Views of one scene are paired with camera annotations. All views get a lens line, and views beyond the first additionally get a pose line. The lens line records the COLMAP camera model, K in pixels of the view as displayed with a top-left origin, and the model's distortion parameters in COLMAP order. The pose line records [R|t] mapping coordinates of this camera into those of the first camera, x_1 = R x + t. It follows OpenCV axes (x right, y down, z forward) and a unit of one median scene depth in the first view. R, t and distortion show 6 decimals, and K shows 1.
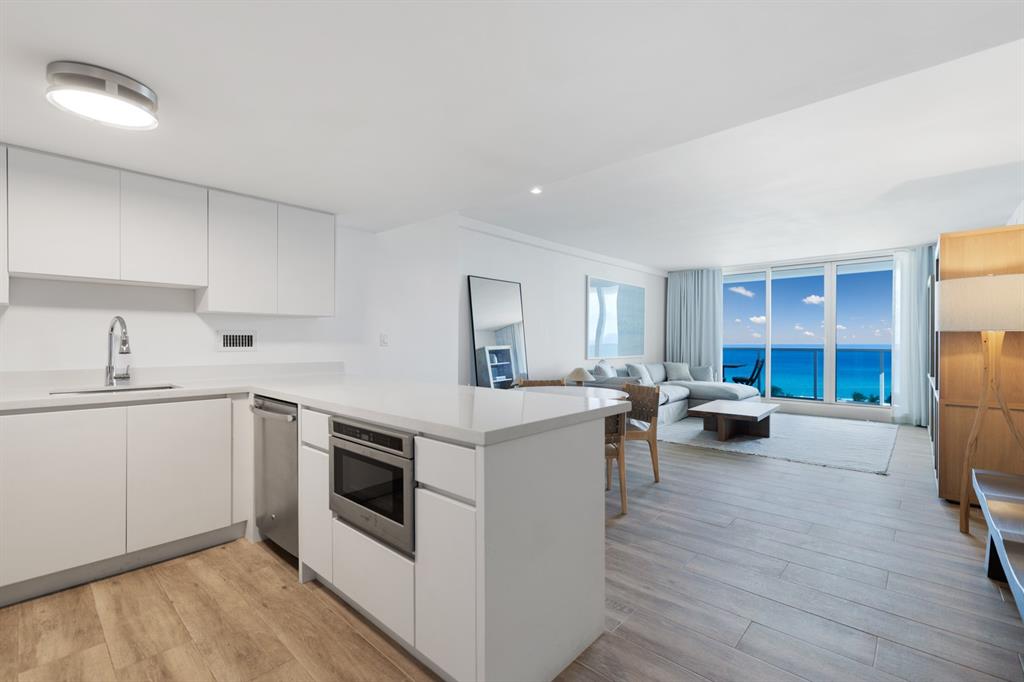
lens RADIAL K [[443.5, 0, 513.1], [0, 443.5, 343.0], [0, 0, 1]] dist [0.002795, 0.000340]
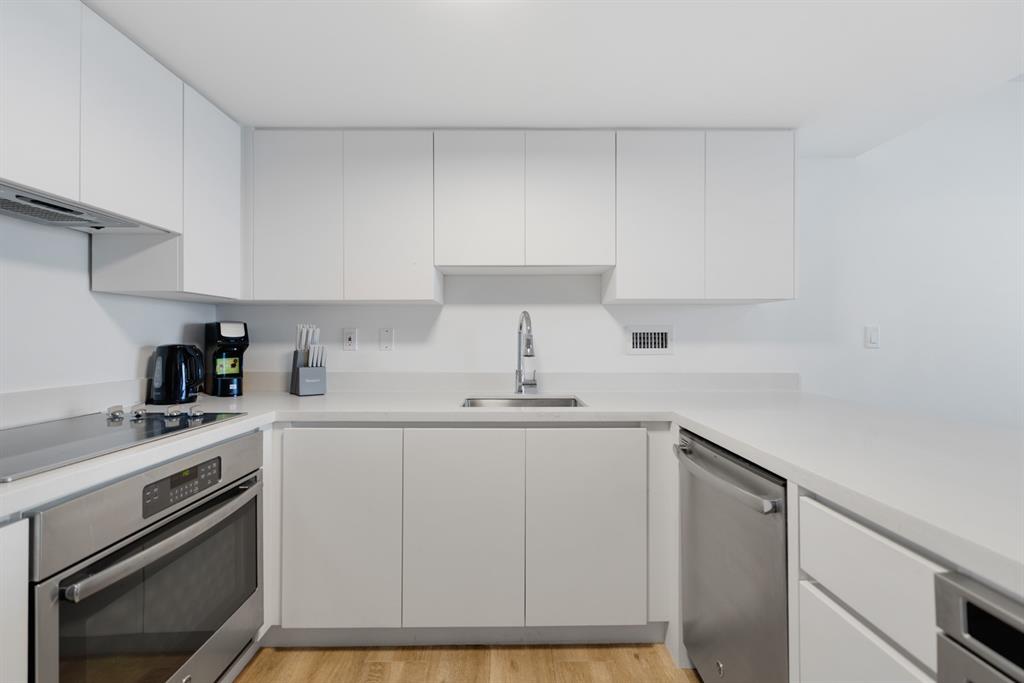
lens RADIAL K [[443.5, 0, 513.1], [0, 443.5, 343.5], [0, 0, 1]] dist [0.002795, 0.000340]
pose [[0.682052, 0.003402, -0.731295, -0.266713], [-0.000150, 0.999990, 0.004512, -0.003211], [0.731303, -0.002967, 0.682046, 0.376294]]
